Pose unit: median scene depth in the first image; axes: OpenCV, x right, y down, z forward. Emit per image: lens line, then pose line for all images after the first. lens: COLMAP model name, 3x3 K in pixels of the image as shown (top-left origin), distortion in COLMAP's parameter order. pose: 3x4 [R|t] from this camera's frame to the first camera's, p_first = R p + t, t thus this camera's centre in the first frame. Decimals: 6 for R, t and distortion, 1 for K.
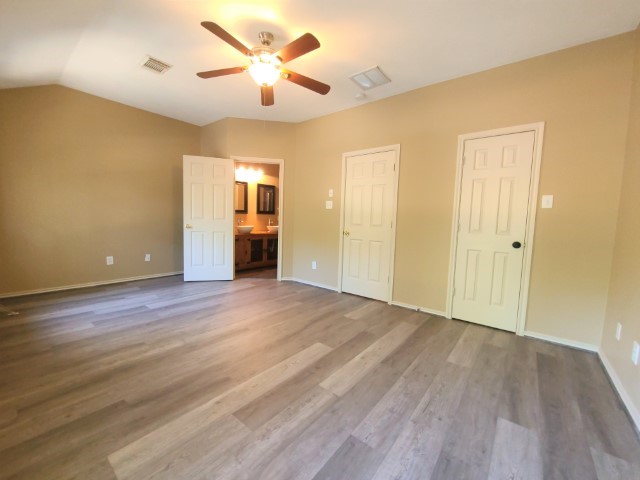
lens RADIAL K [[260.8, 0, 321.8], [0, 260.8, 239.1], [0, 0, 1]] dist [-0.006538, -0.000163]
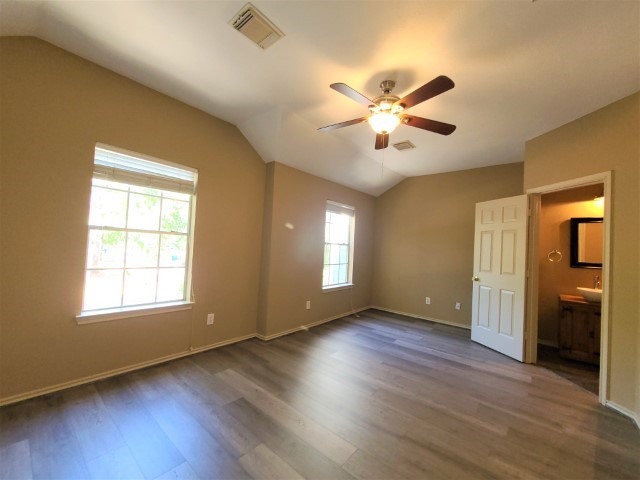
lens RADIAL K [[260.8, 0, 321.8], [0, 260.8, 239.1], [0, 0, 1]] dist [-0.006538, -0.000163]
pose [[-0.011965, -0.061532, -0.998033, 0.497397], [-0.133120, 0.989318, -0.059399, -0.075614], [0.991028, 0.132147, -0.020028, 0.580320]]
